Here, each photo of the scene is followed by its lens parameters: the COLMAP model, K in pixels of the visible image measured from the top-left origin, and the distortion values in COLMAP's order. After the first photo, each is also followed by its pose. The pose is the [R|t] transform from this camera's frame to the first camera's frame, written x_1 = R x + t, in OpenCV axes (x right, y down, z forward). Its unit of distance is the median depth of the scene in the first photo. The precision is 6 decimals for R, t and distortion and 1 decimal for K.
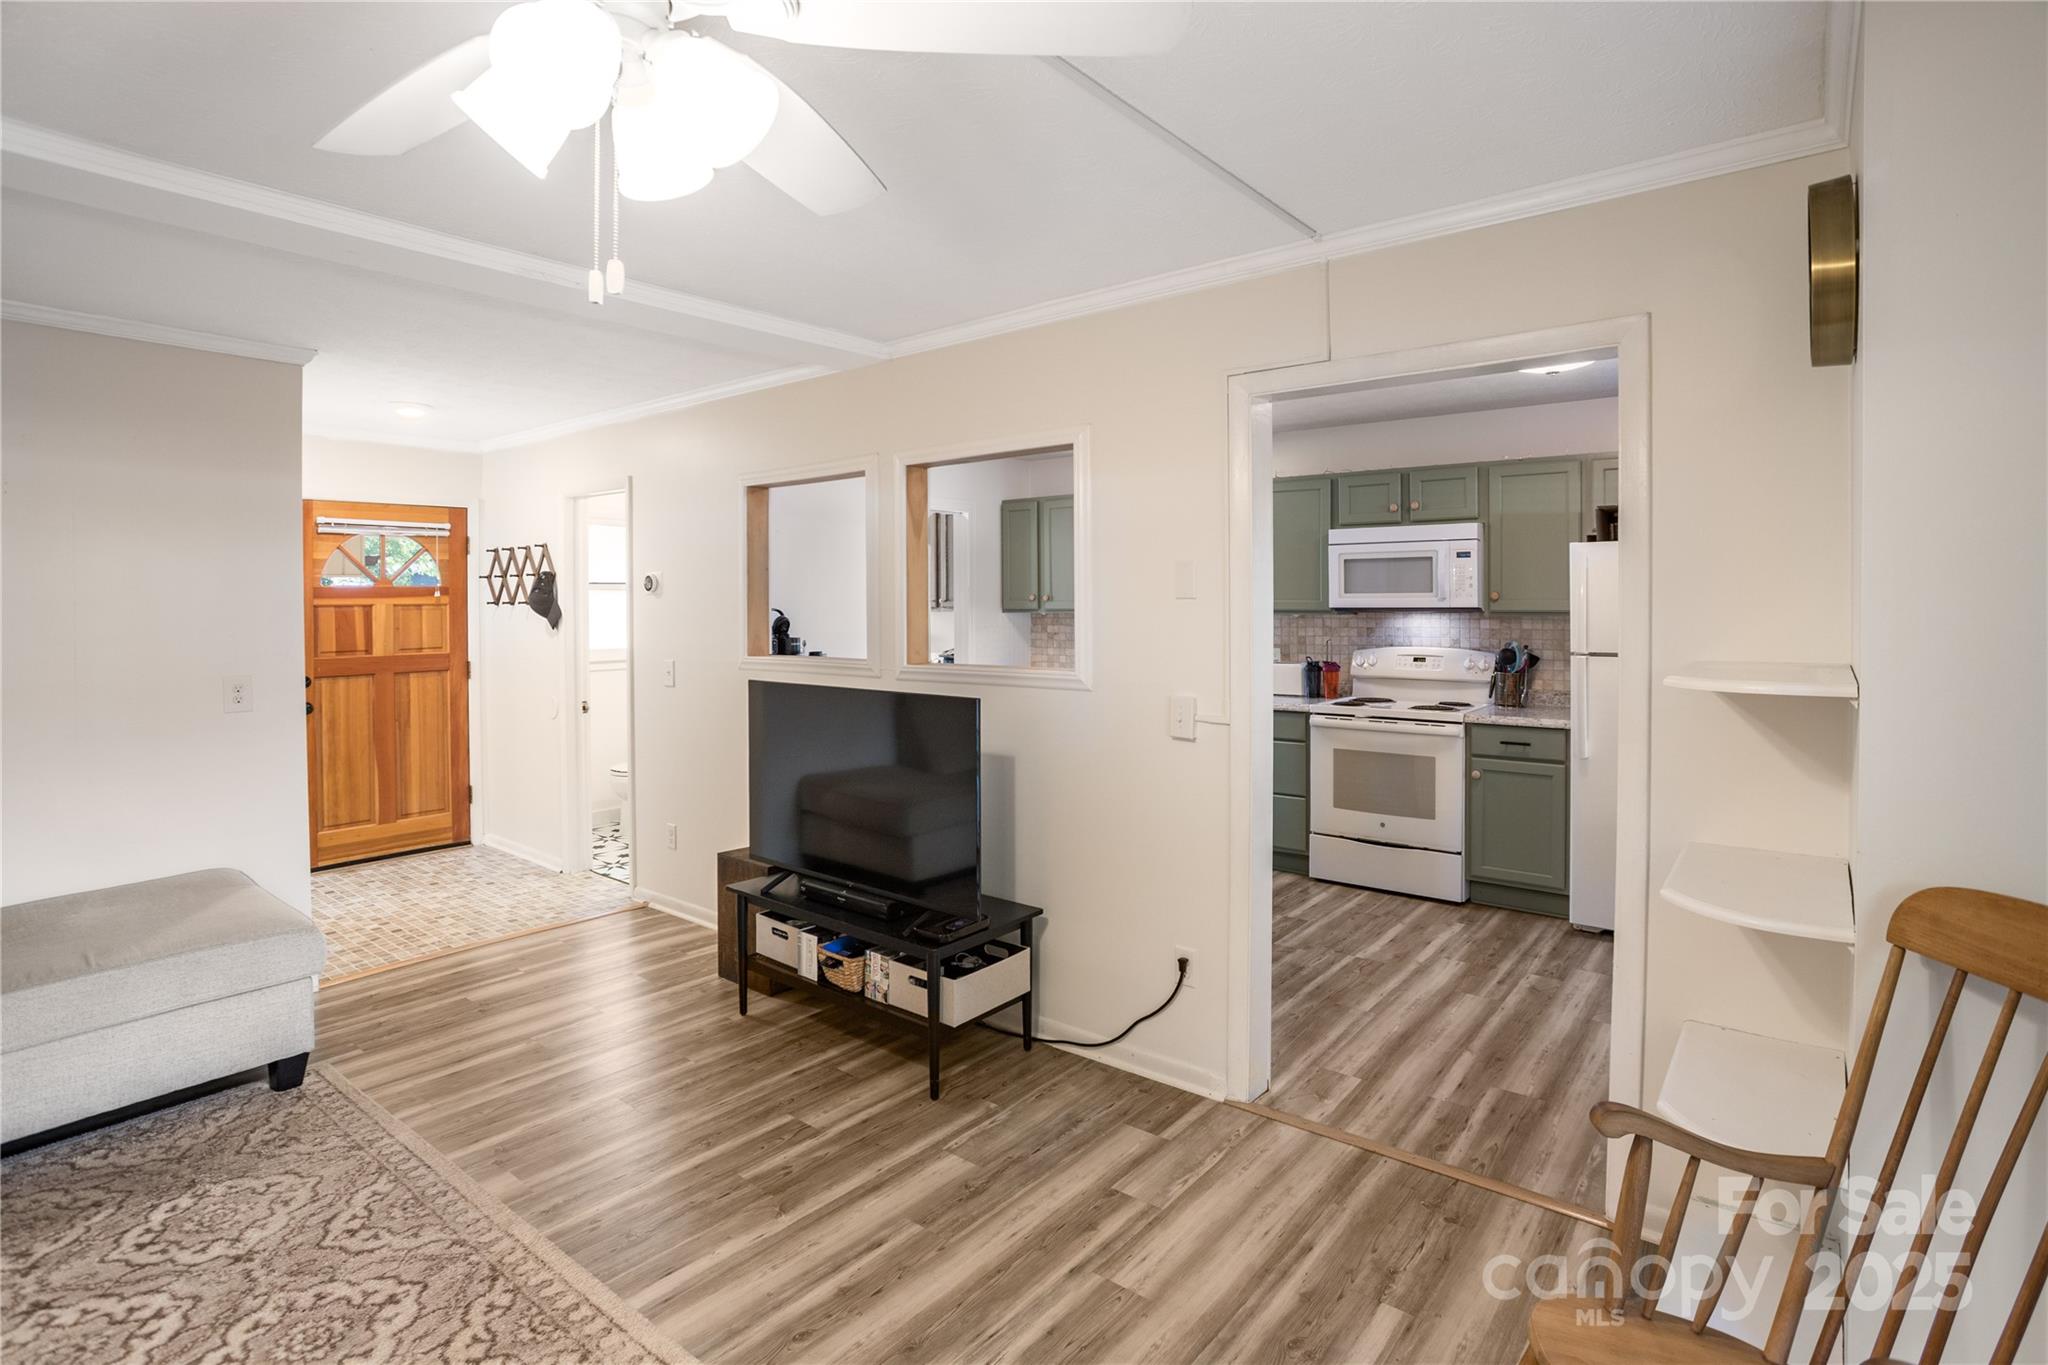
lens RADIAL K [[1020.4, 0, 1043.4], [0, 1020.4, 596.9], [0, 0, 1]] dist [-0.014546, 0.001882]
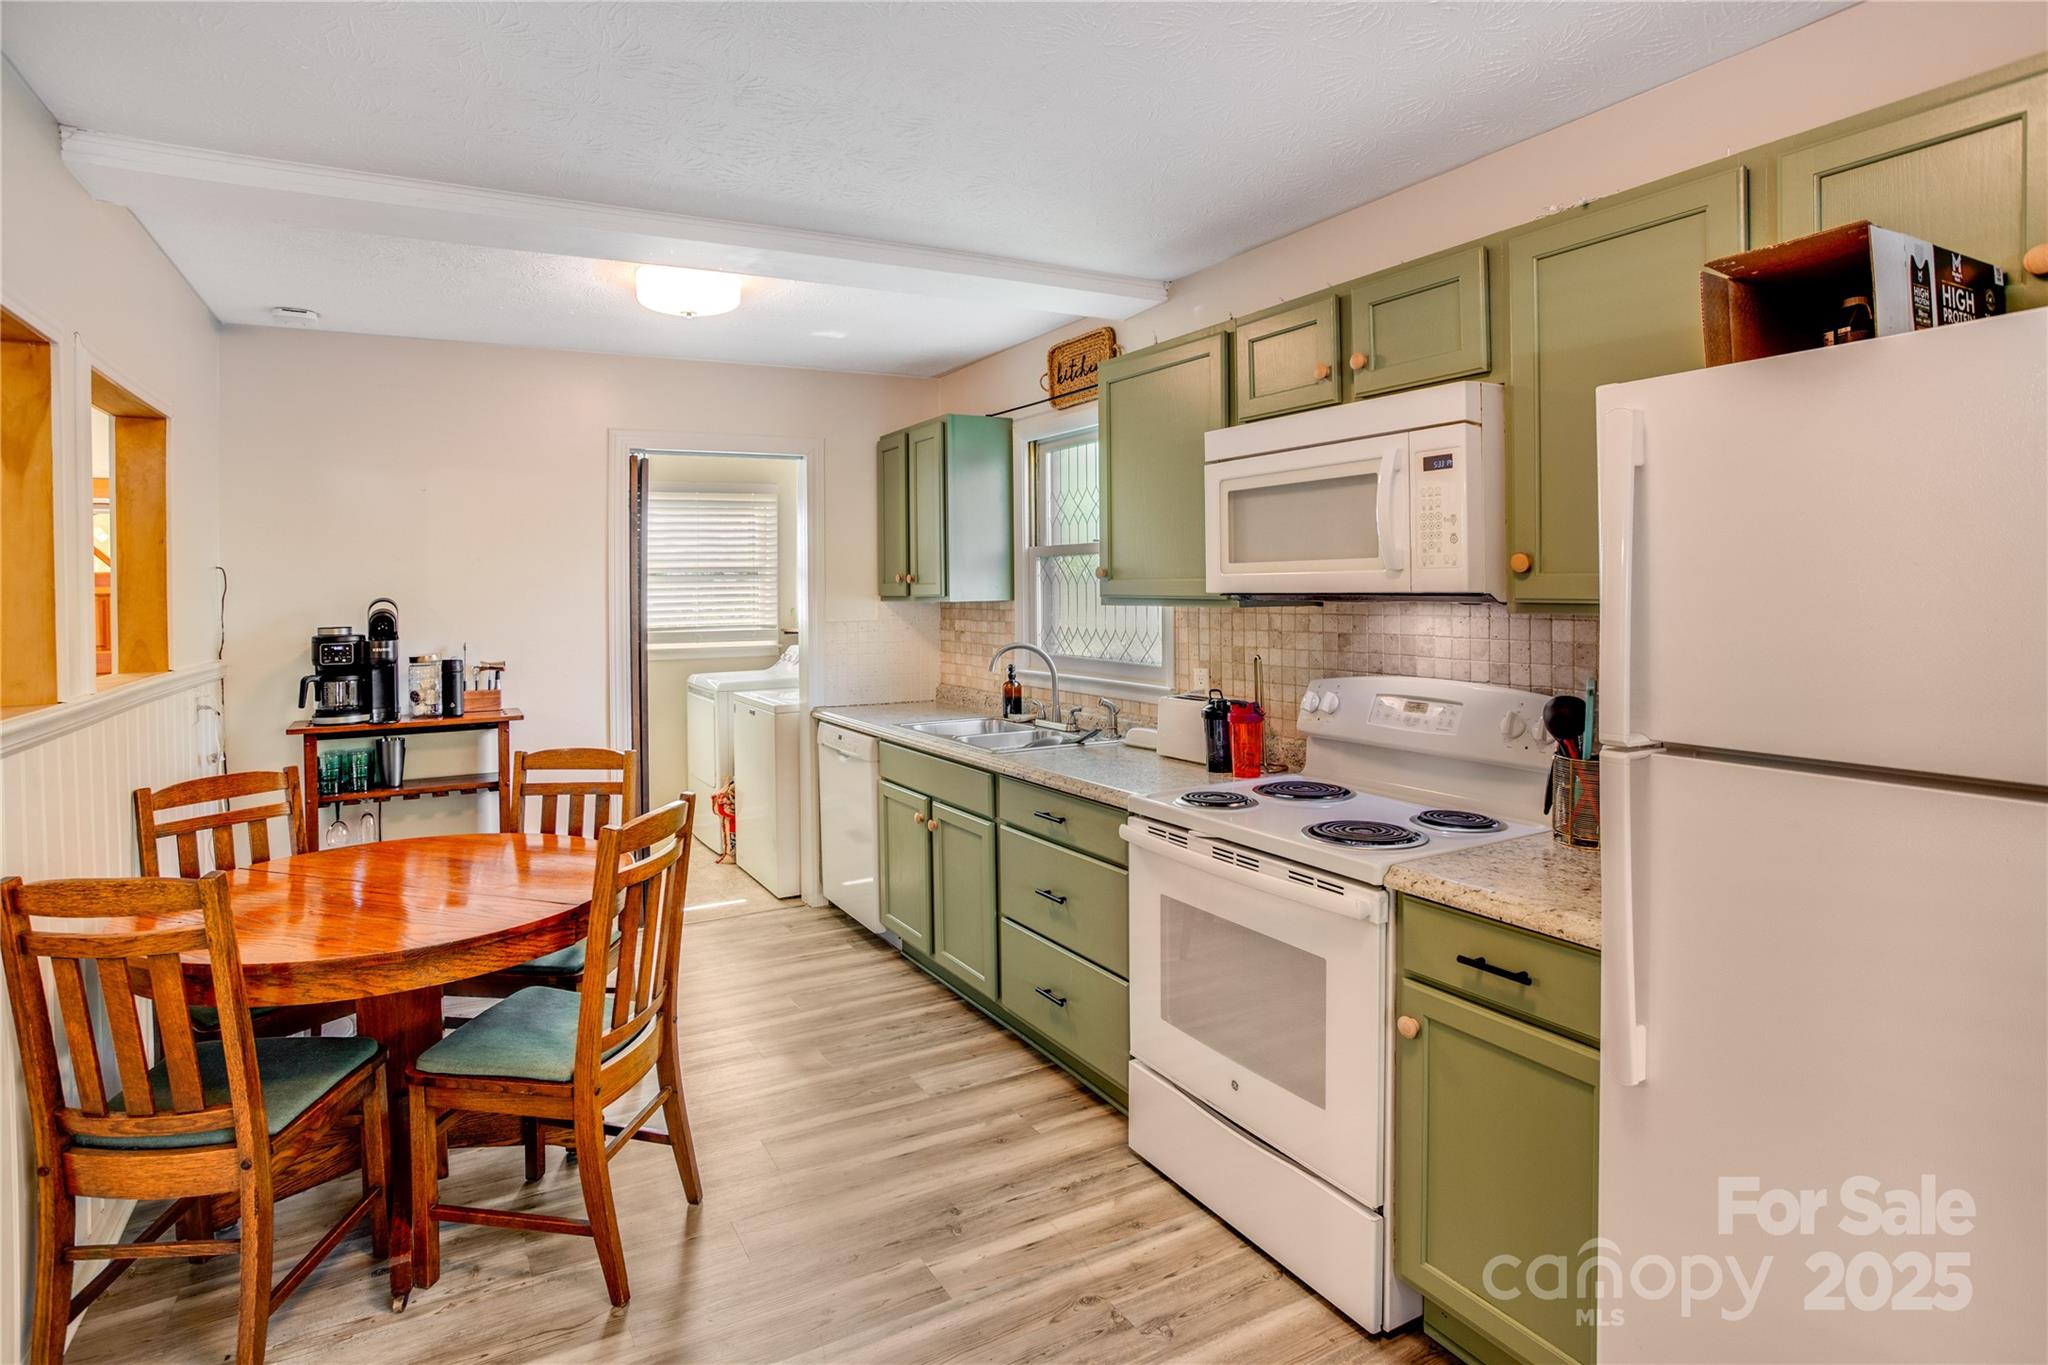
lens RADIAL K [[1016.1, 0, 993.8], [0, 1016.1, 589.4], [0, 0, 1]] dist [-0.028180, 0.005198]
pose [[0.907501, -0.006625, -0.419997, 0.391031], [0.011922, 0.999879, 0.009988, 0.002666], [0.419880, -0.014072, 0.907470, 0.519906]]
